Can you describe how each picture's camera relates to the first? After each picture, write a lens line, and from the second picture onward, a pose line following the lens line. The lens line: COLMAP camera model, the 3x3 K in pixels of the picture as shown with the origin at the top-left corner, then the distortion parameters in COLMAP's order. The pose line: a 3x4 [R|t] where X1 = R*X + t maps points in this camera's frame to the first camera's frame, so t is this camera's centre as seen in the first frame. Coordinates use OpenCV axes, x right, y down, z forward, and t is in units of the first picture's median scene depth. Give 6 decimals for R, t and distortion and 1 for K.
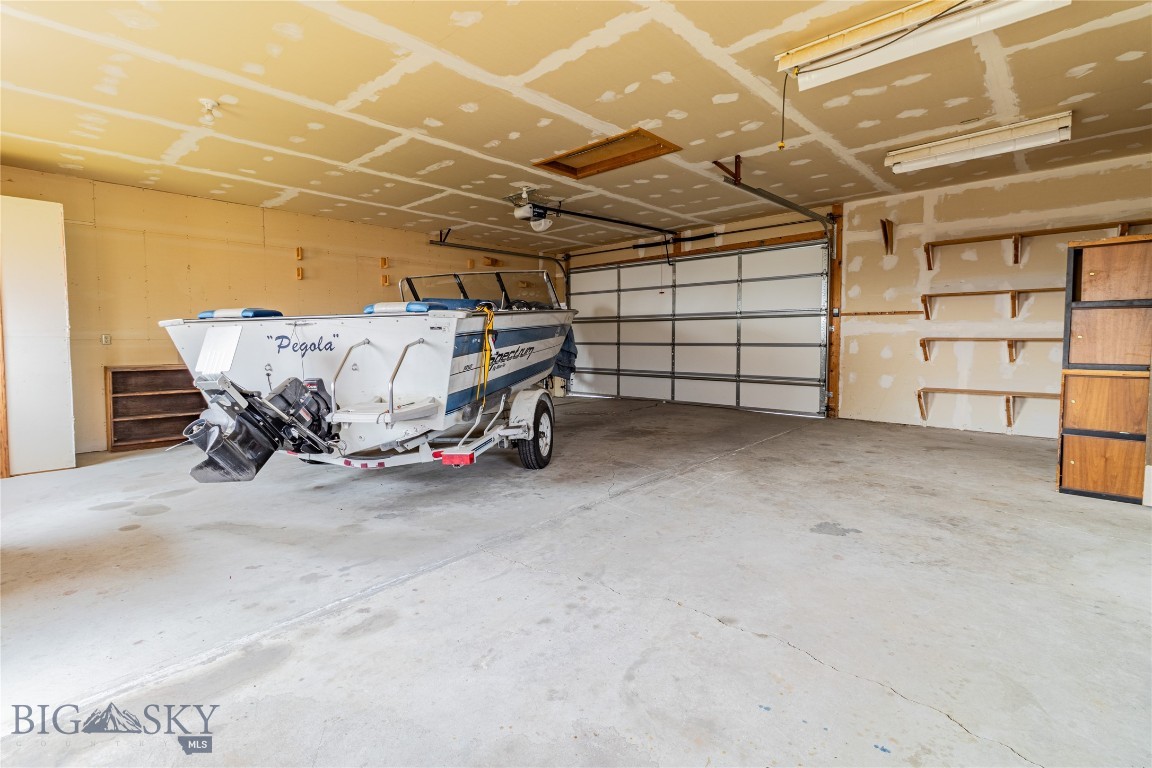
lens RADIAL K [[529.5, 0, 581.0], [0, 529.5, 366.3], [0, 0, 1]] dist [0.001226, 0.000127]
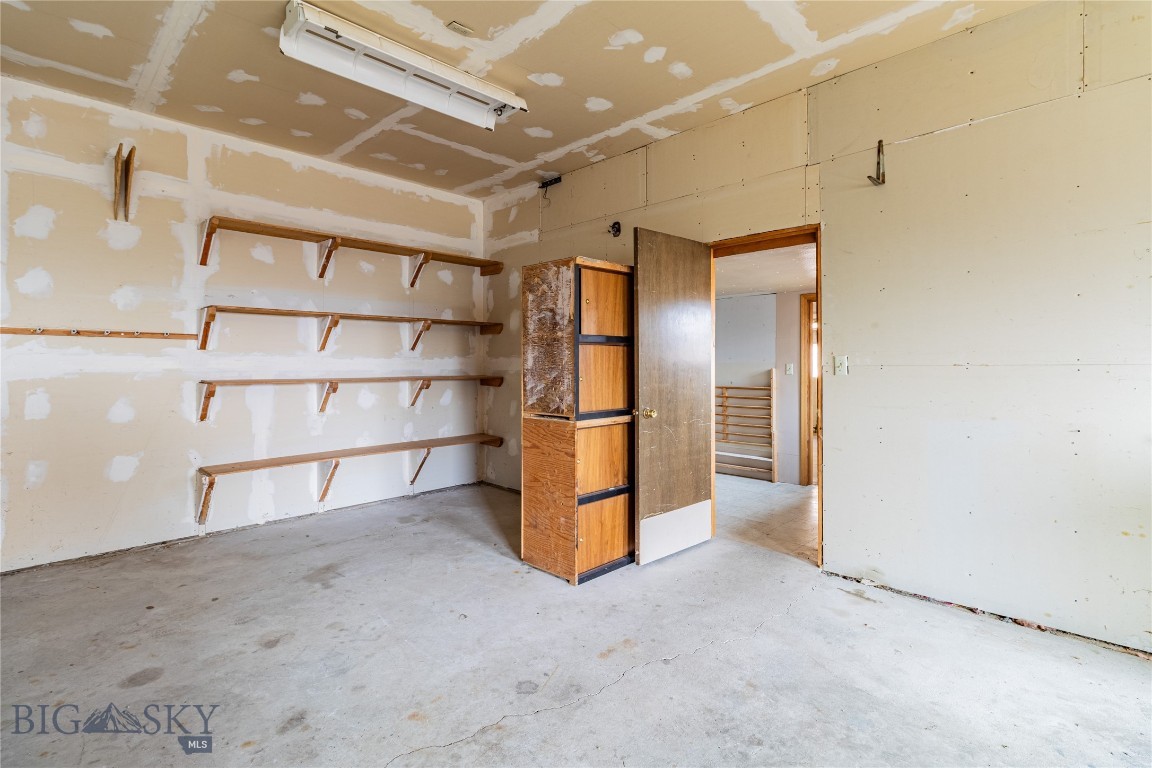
lens RADIAL K [[536.5, 0, 578.0], [0, 536.5, 364.5], [0, 0, 1]] dist [0.001786, 0.000029]
pose [[0.035574, 0.005637, 0.999351, 0.085943], [0.062991, 0.997983, -0.007871, -0.043647], [-0.997380, 0.063230, 0.035147, 0.602238]]
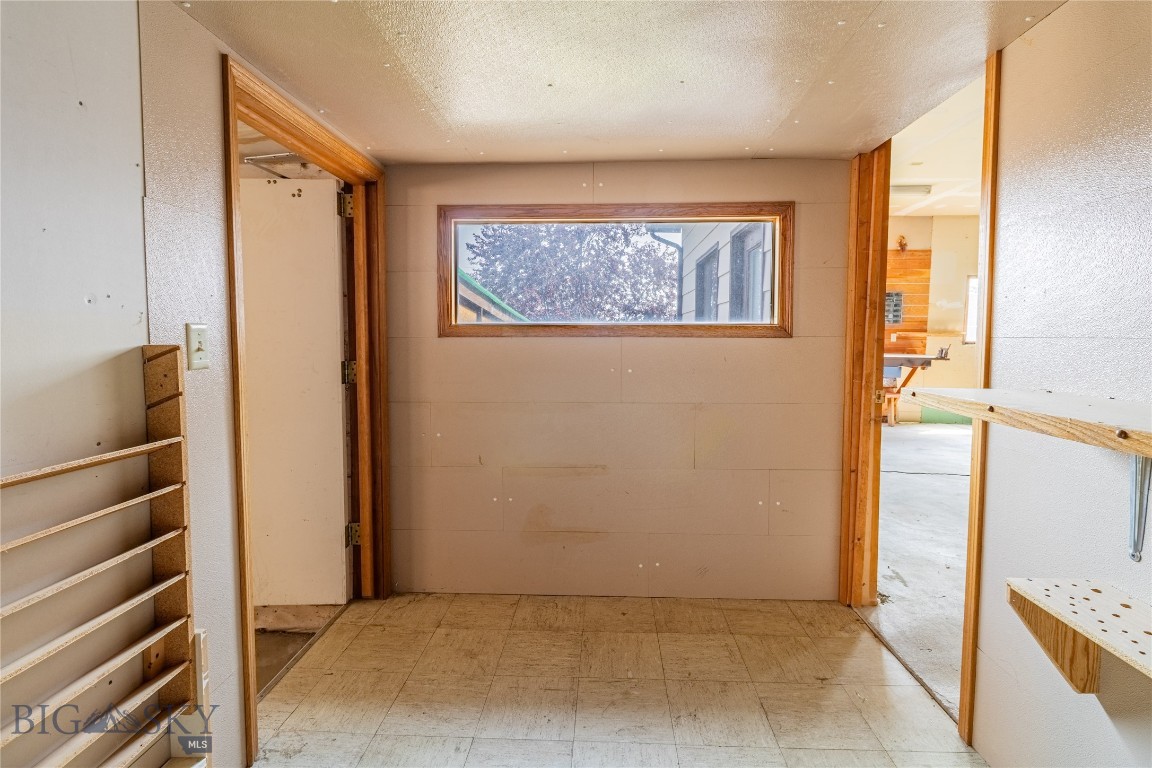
lens RADIAL K [[546.9, 0, 580.7], [0, 546.9, 364.6], [0, 0, 1]] dist [0.001188, -0.000065]
pose [[-0.767805, 0.037108, -0.639609, 1.021955], [-0.038919, 0.993776, 0.104375, -0.040387], [0.639501, 0.105032, -0.761582, 0.544811]]
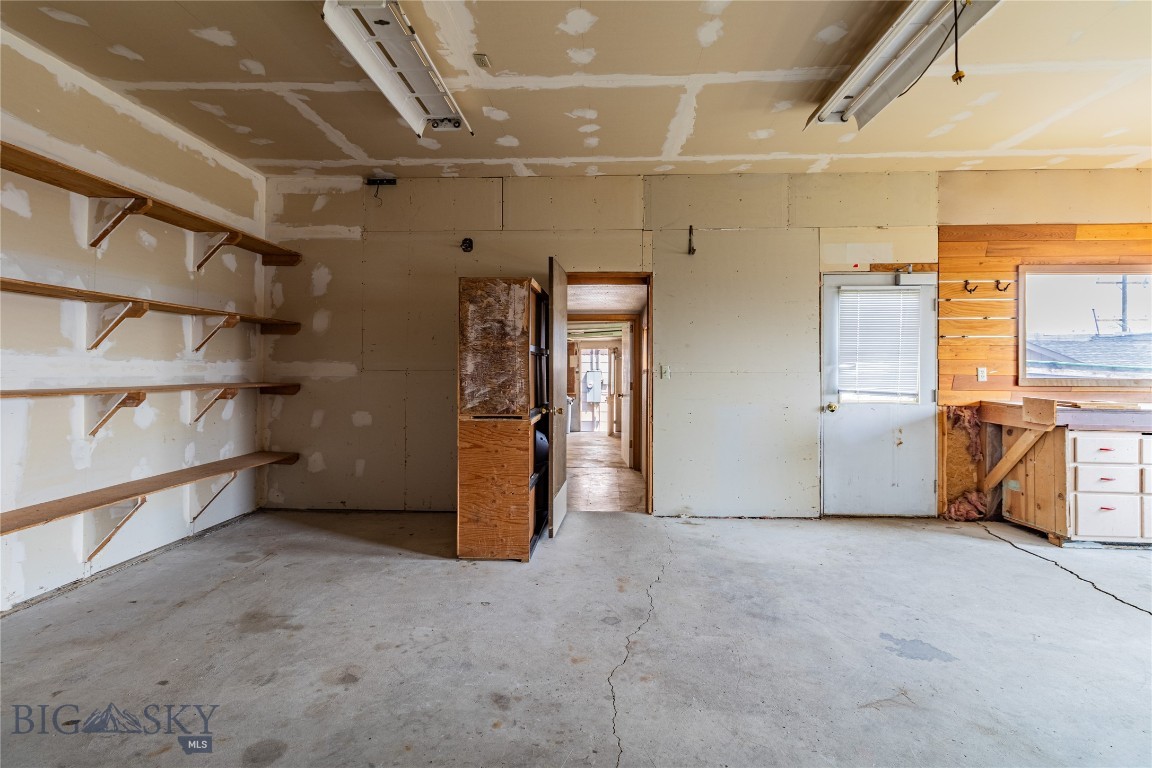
lens RADIAL K [[546.9, 0, 580.7], [0, 546.9, 364.6], [0, 0, 1]] dist [0.001188, -0.000065]
pose [[-0.636186, 0.013034, 0.771426, 0.093656], [0.047544, 0.998619, 0.022336, -0.063979], [-0.770069, 0.050886, -0.635927, 0.942747]]
